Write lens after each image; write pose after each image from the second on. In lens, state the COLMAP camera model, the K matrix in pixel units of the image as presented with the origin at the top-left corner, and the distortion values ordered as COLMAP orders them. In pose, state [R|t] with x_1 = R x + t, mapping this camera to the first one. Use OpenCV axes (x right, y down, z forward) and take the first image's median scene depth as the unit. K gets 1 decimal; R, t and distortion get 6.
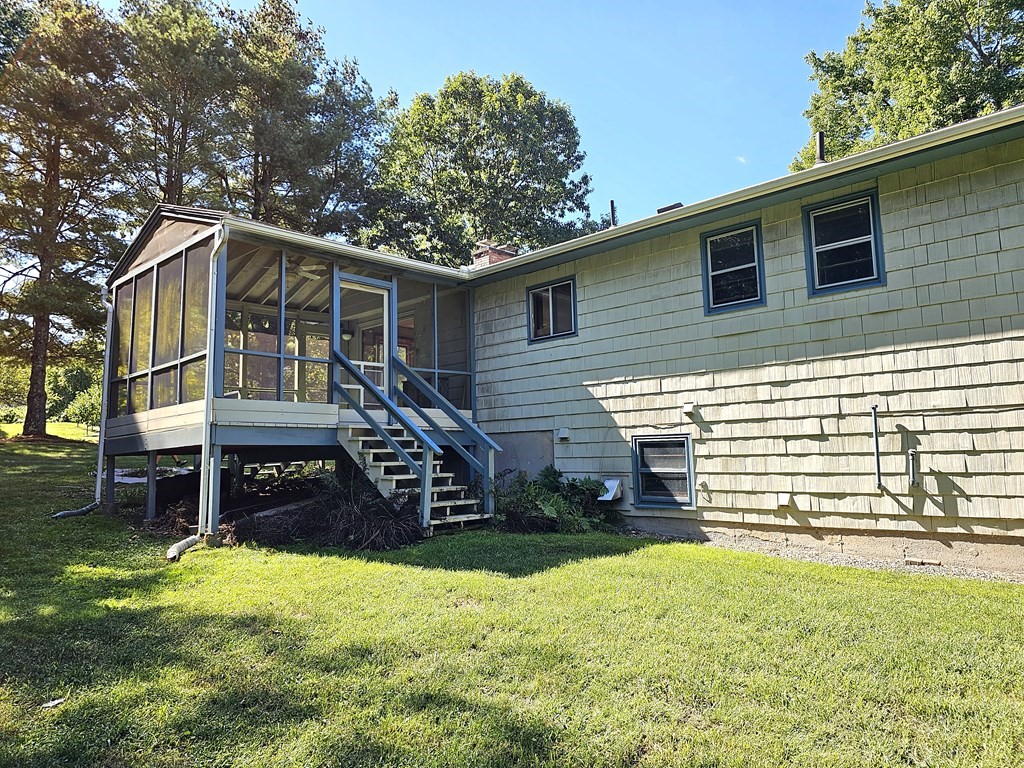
lens RADIAL K [[685.9, 0, 515.7], [0, 685.9, 370.7], [0, 0, 1]] dist [0.064999, -0.060073]
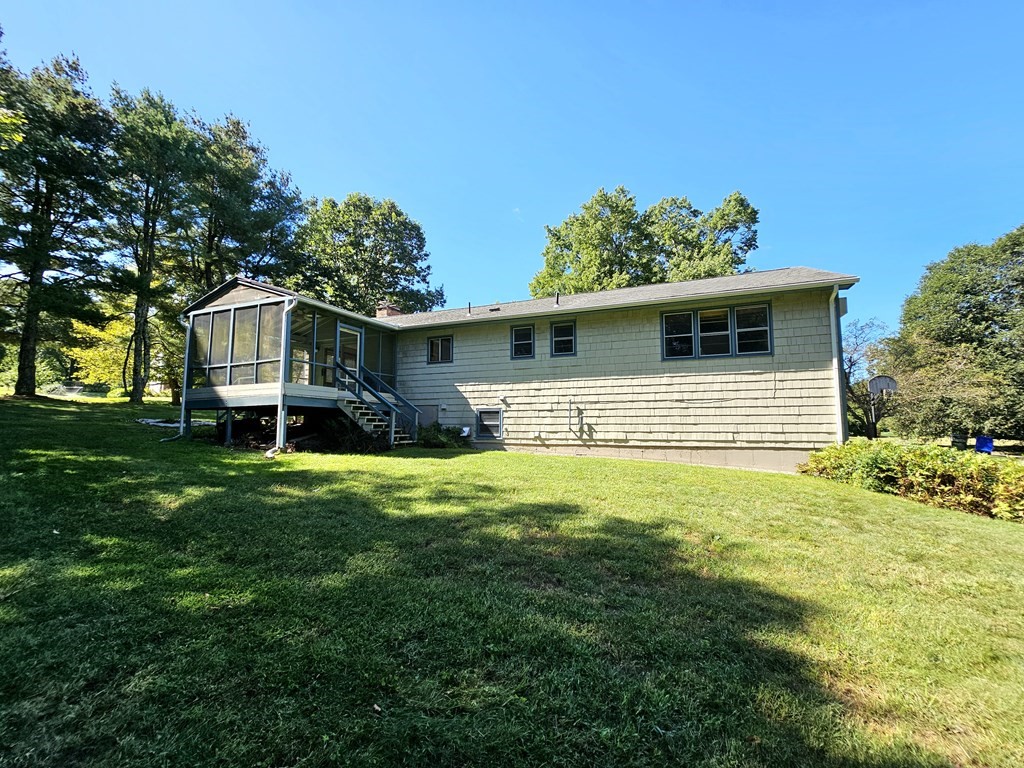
lens RADIAL K [[416.5, 0, 510.4], [0, 416.5, 385.4], [0, 0, 1]] dist [-0.000355, -0.000355]
pose [[0.935785, 0.054912, 0.348269, -0.203036], [-0.064937, 0.997742, 0.017166, -0.013530], [-0.346540, -0.038679, 0.937237, -0.332444]]
